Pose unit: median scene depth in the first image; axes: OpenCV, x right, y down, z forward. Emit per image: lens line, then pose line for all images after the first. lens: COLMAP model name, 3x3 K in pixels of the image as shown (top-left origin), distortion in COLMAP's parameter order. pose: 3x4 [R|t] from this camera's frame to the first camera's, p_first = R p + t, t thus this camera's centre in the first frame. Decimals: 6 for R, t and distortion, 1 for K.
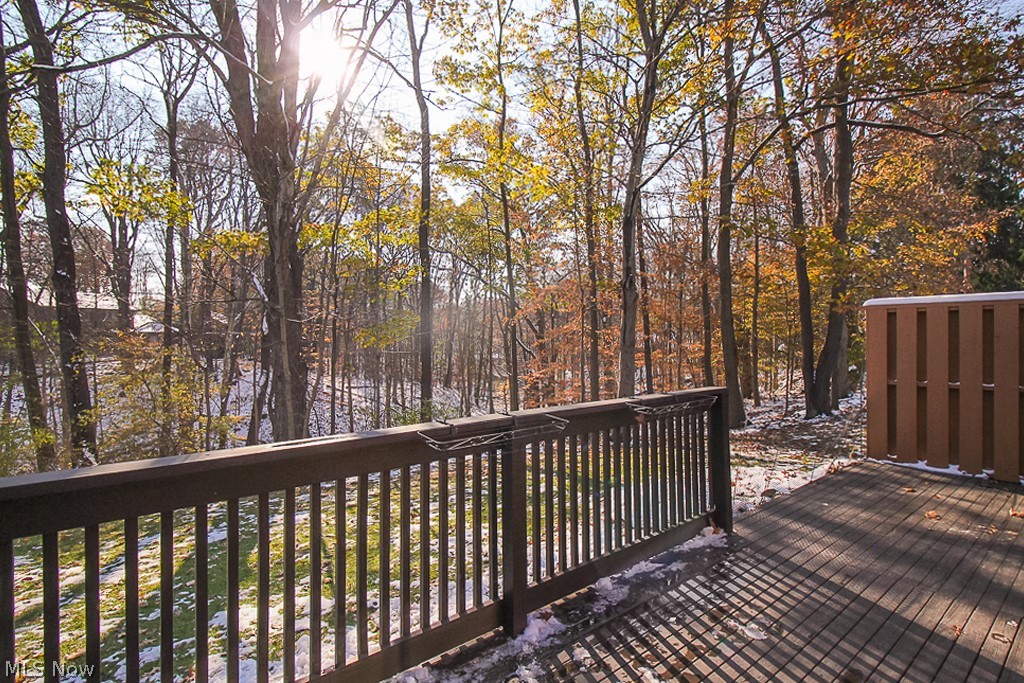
lens RADIAL K [[494.7, 0, 510.6], [0, 494.7, 339.3], [0, 0, 1]] dist [0.006592, -0.005535]
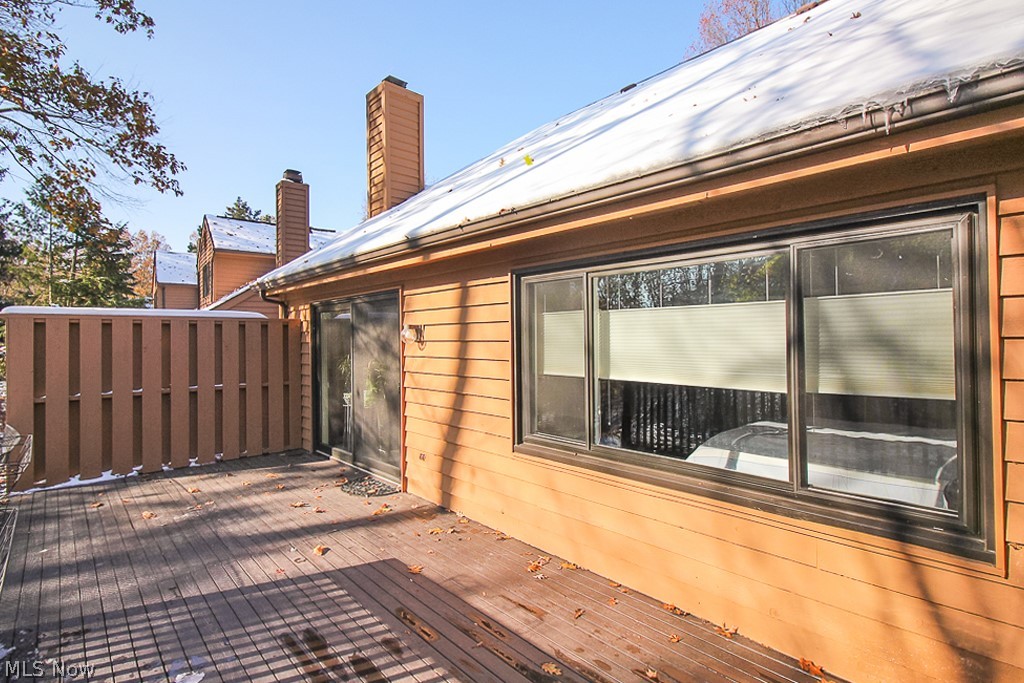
lens RADIAL K [[494.7, 0, 511.3], [0, 494.7, 334.9], [0, 0, 1]] dist [0.006592, -0.005535]
pose [[-0.076937, 0.016726, 0.996896, -0.277358], [0.019468, 0.999694, -0.015271, -0.001021], [-0.996846, 0.018232, -0.077239, 0.297103]]
